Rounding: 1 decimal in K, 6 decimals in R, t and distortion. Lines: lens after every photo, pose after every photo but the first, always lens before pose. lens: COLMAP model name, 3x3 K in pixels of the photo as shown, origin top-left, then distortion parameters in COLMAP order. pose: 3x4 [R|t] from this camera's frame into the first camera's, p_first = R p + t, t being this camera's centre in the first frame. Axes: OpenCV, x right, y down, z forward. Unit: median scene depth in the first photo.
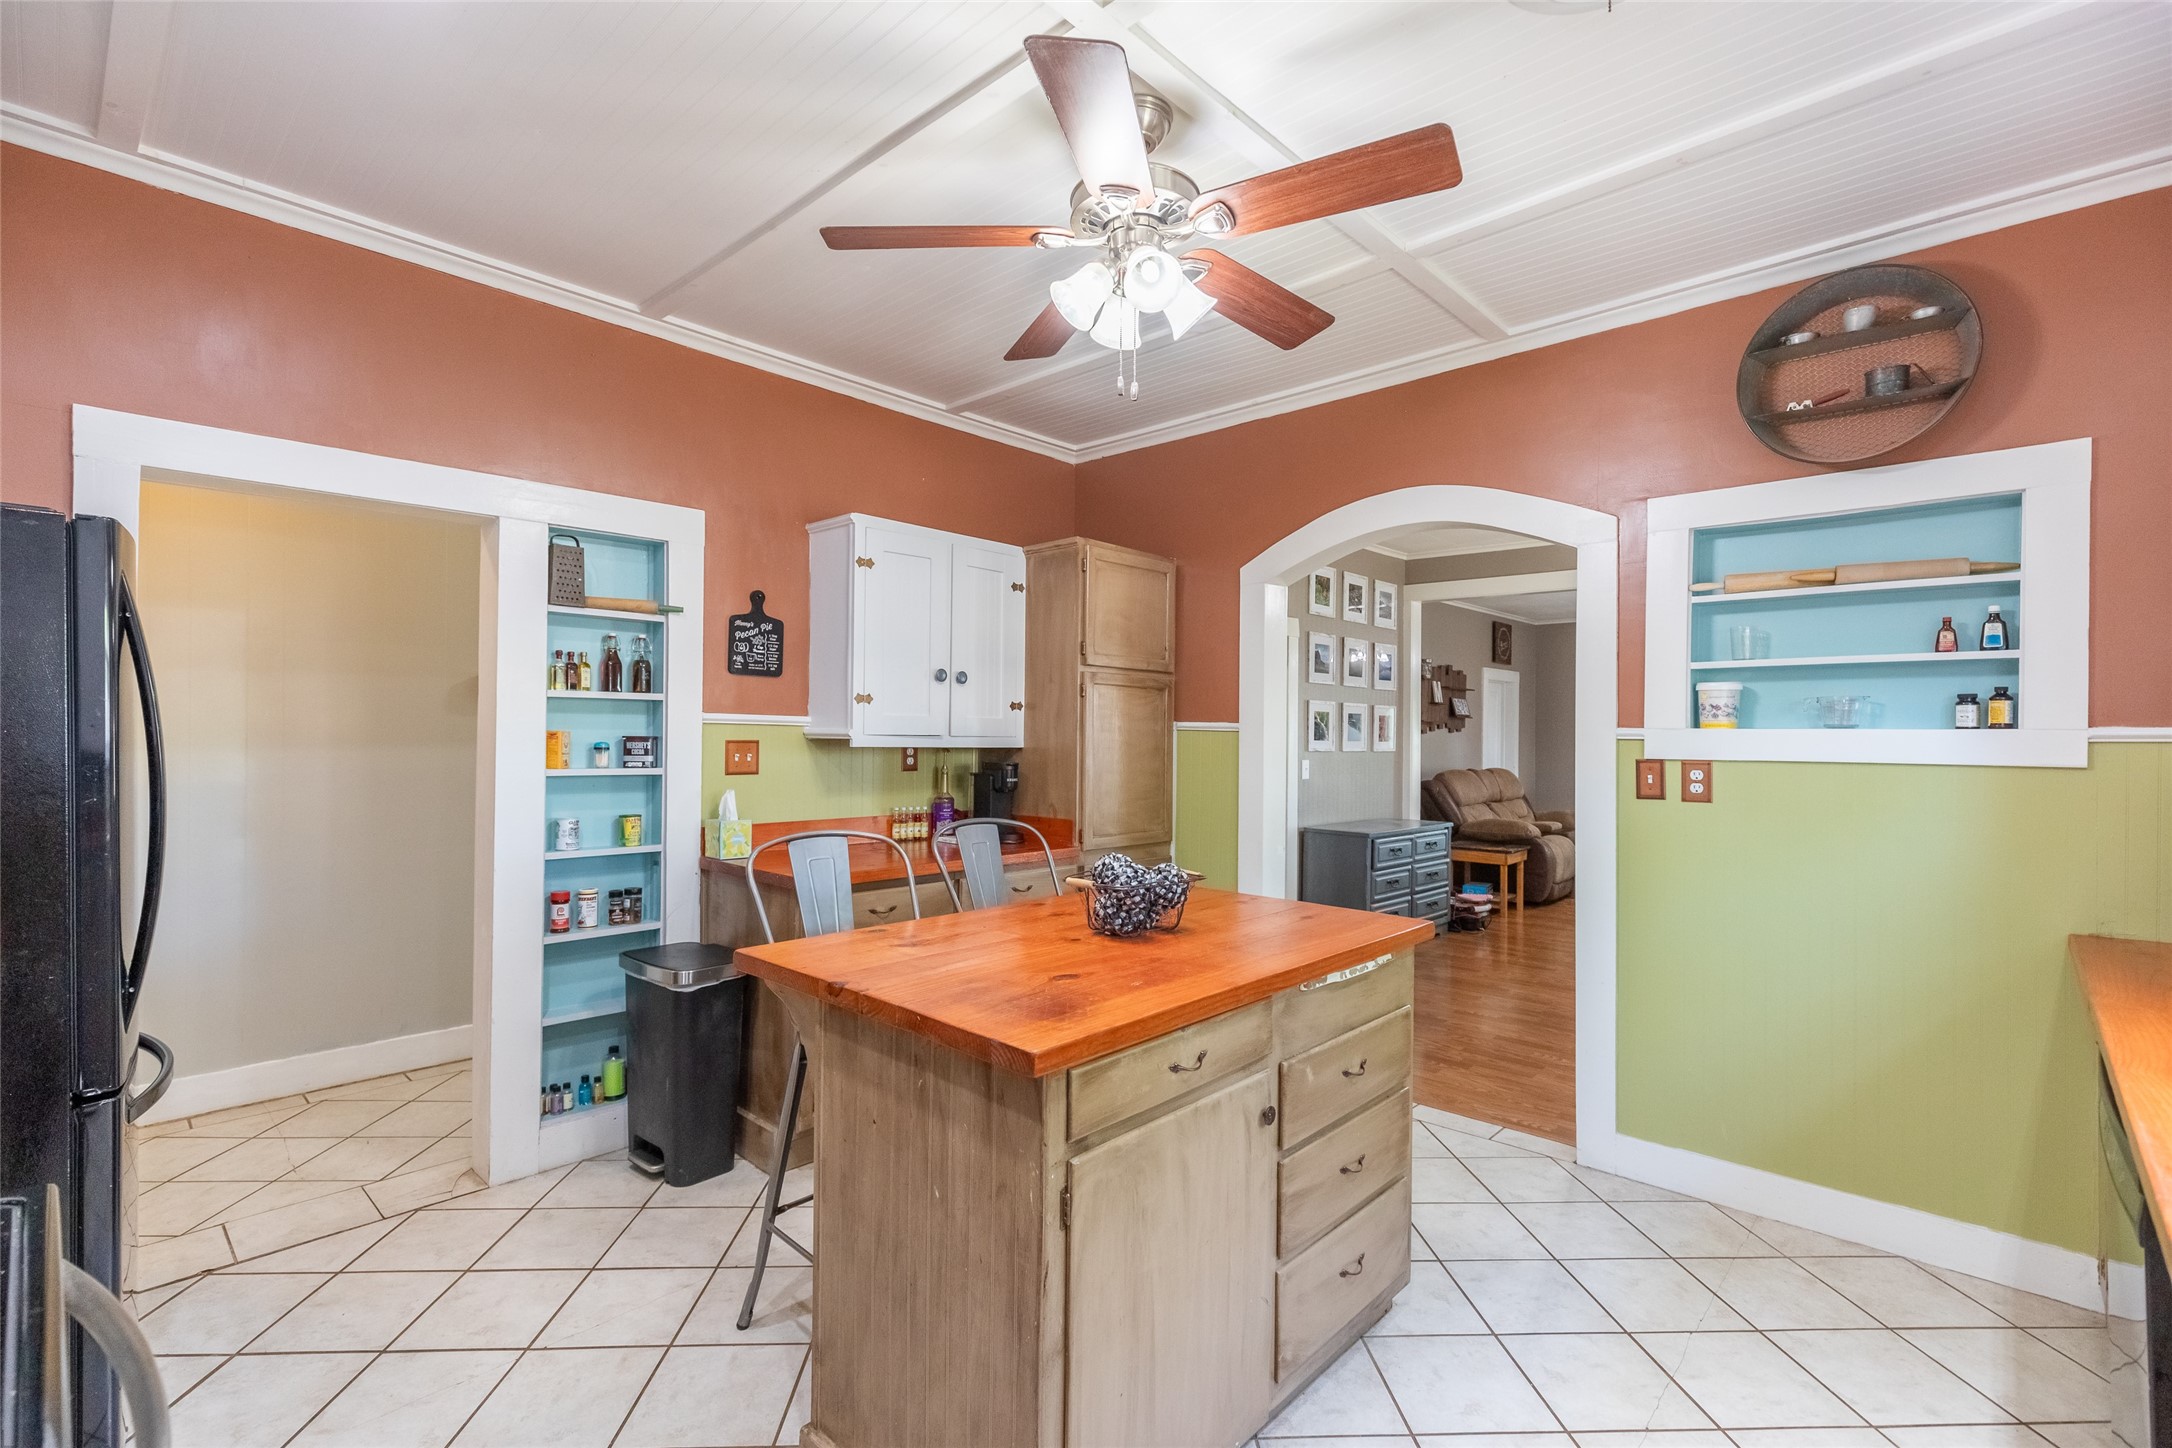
lens RADIAL K [[981.1, 0, 1087.7], [0, 981.1, 737.2], [0, 0, 1]] dist [0.008212, -0.000687]
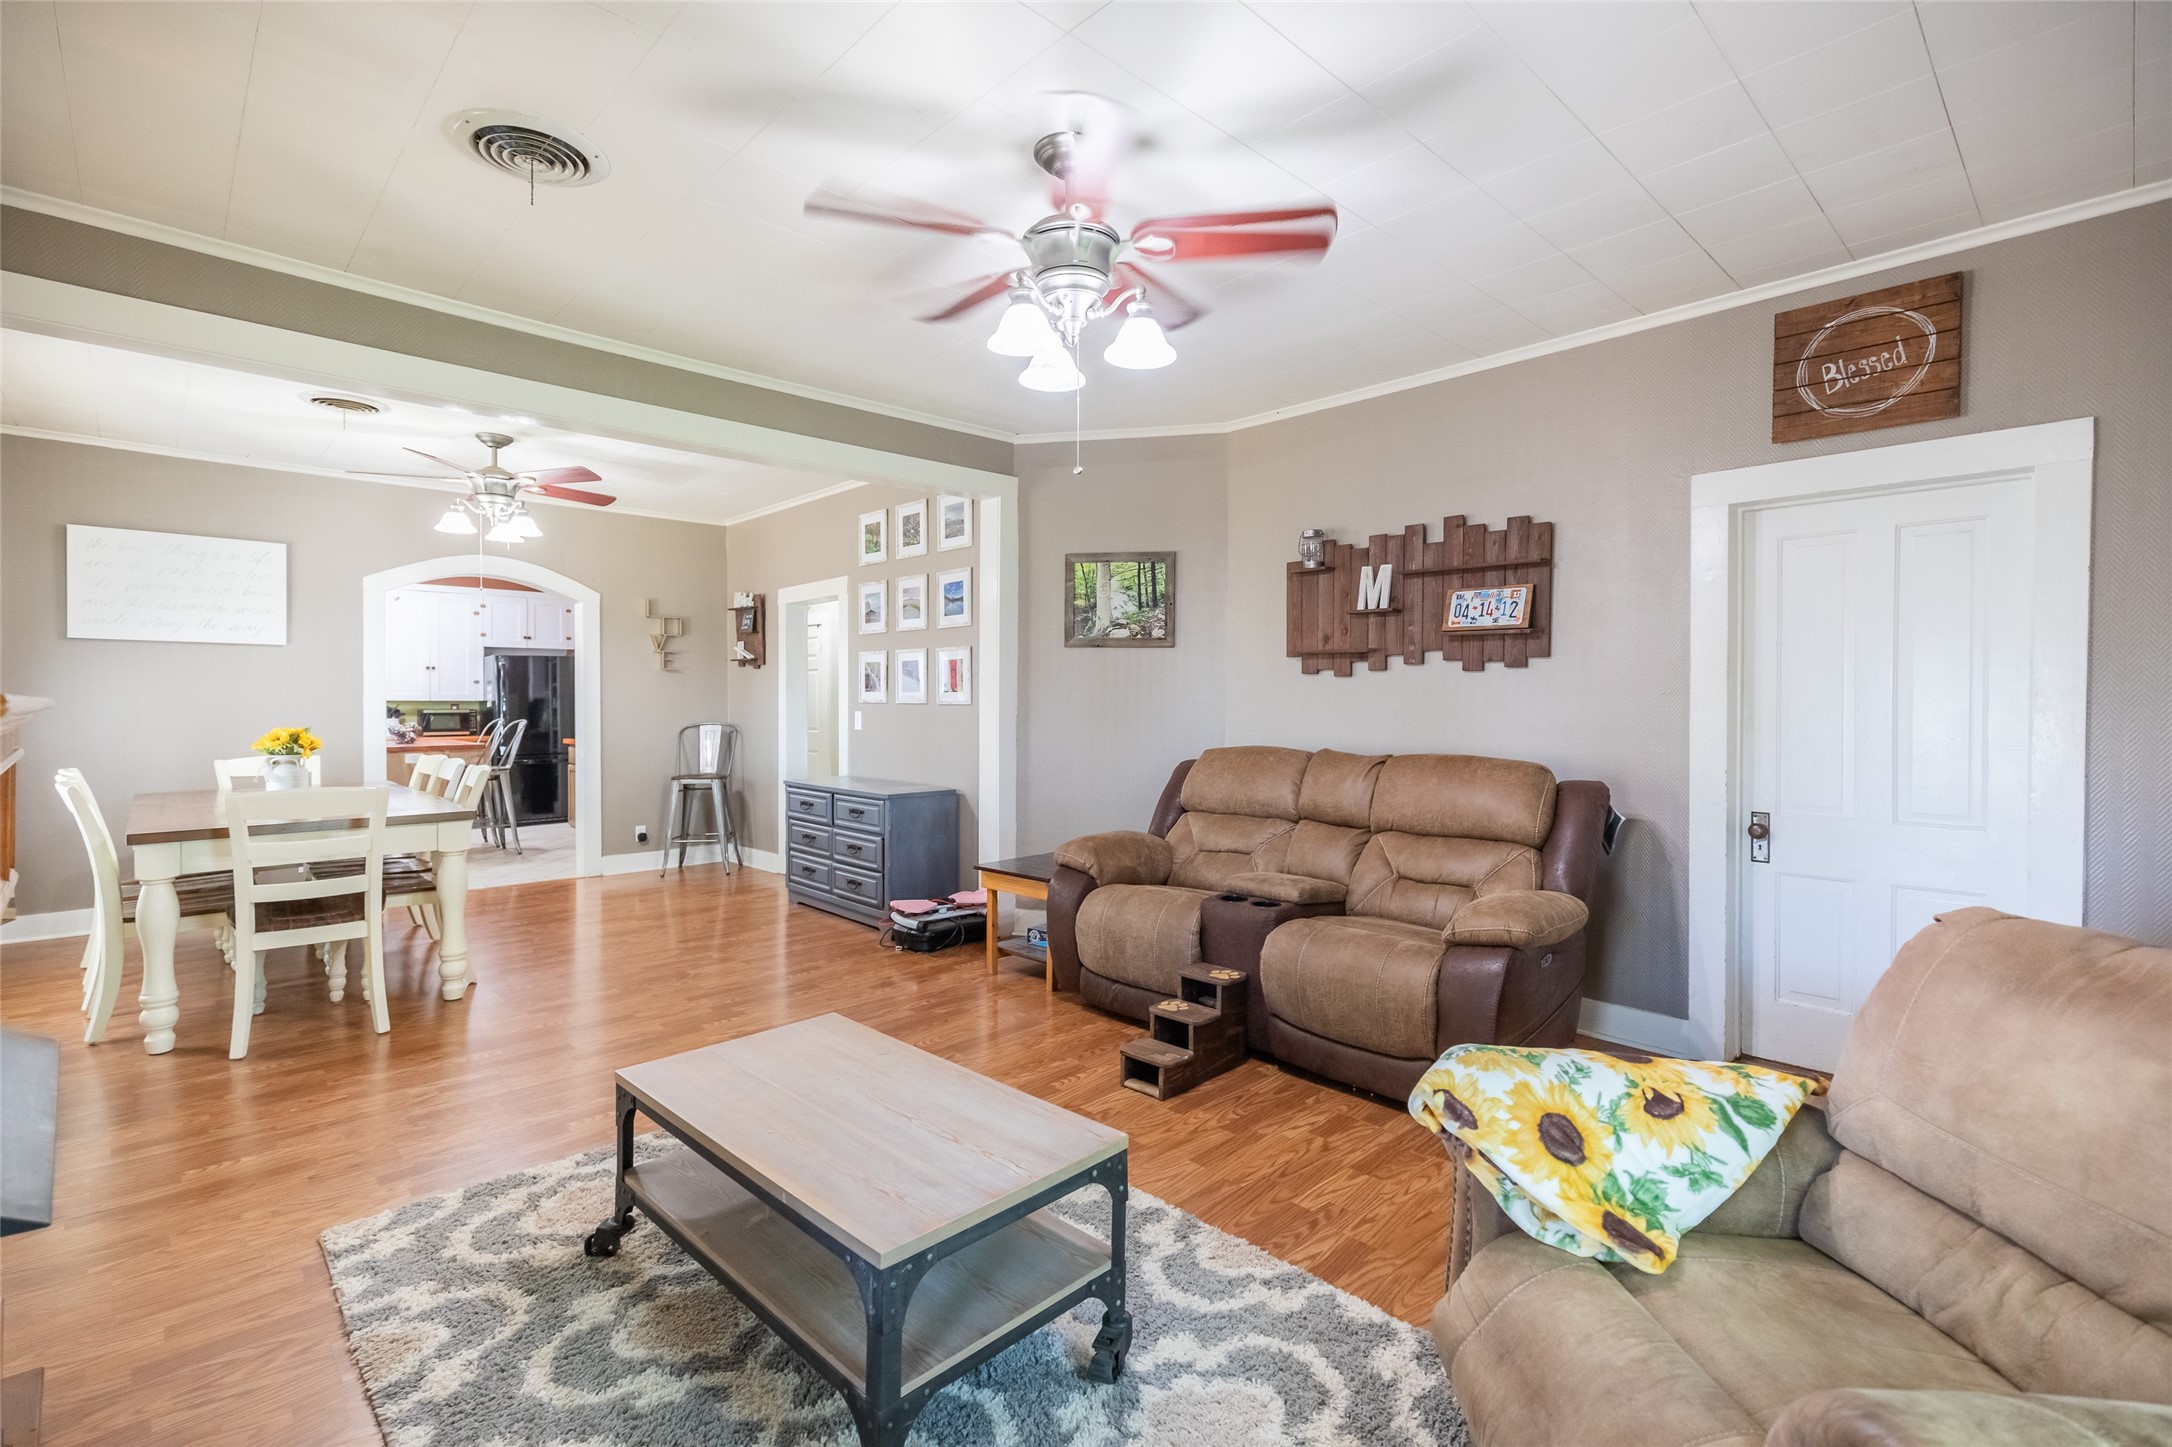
lens RADIAL K [[981.1, 0, 1083.4], [0, 981.1, 711.1], [0, 0, 1]] dist [0.008212, -0.000687]
pose [[-0.051508, 0.005660, -0.998657, 2.513418], [-0.005614, 0.999967, 0.005957, 0.032255], [0.998657, 0.005913, -0.051475, 2.635845]]
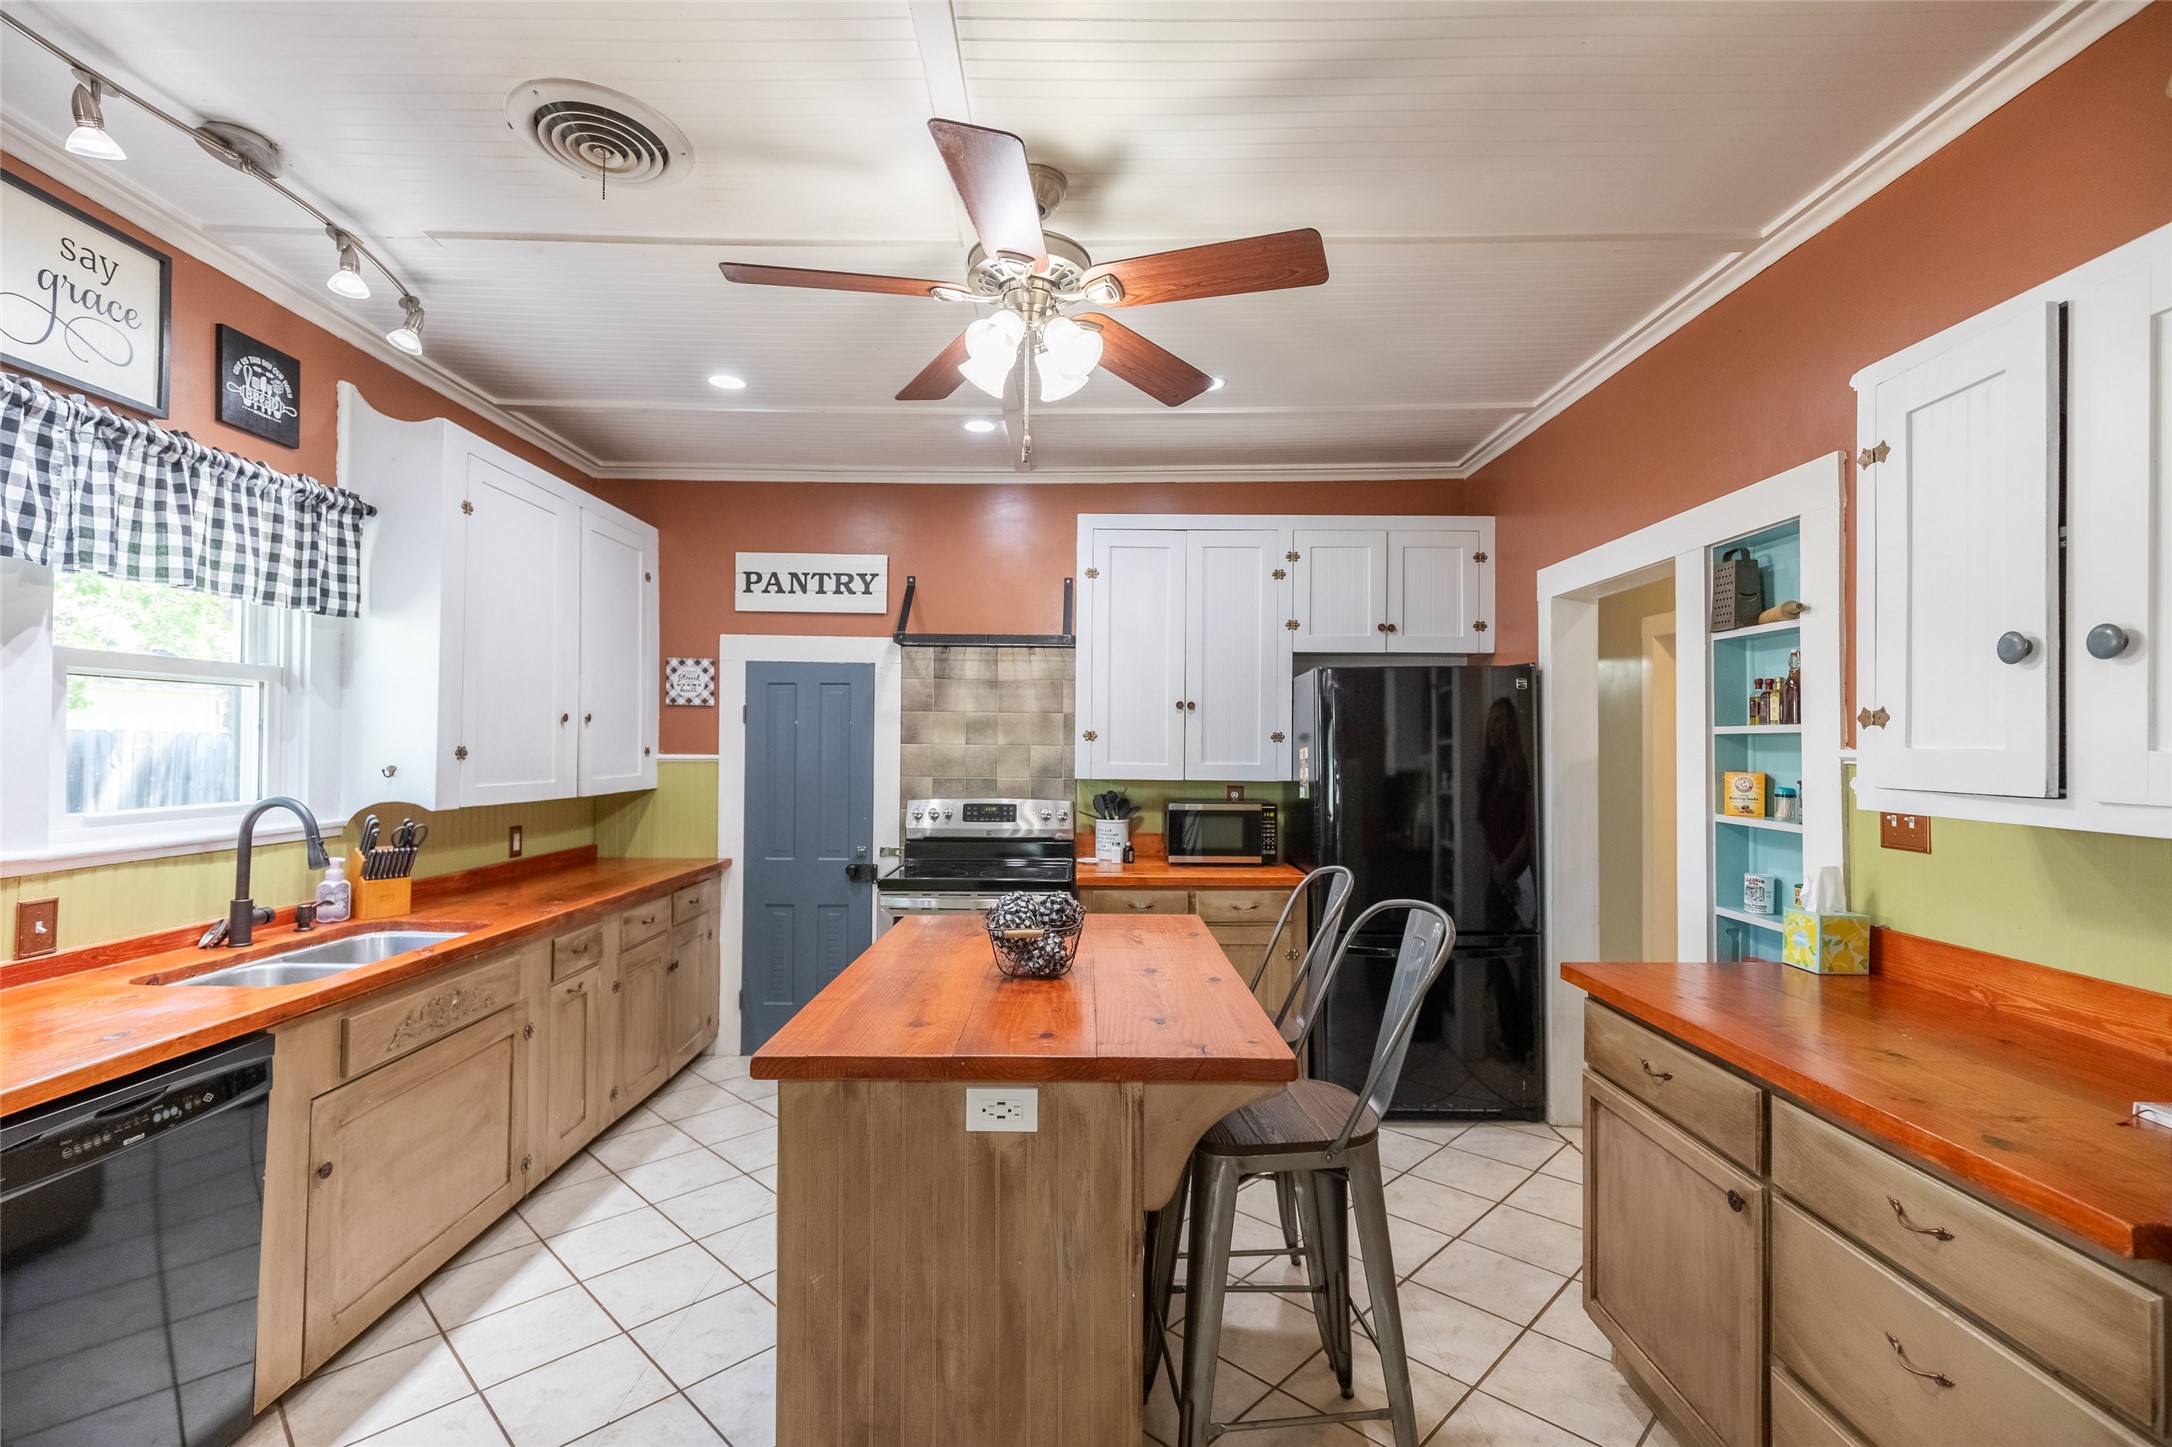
lens RADIAL K [[981.1, 0, 1077.3], [0, 981.1, 728.1], [0, 0, 1]] dist [0.008212, -0.000687]
pose [[-0.728900, -0.020913, -0.684301, 0.482649], [-0.012556, 0.999774, -0.017180, -0.019323], [0.684505, -0.003930, -0.728997, 1.253577]]
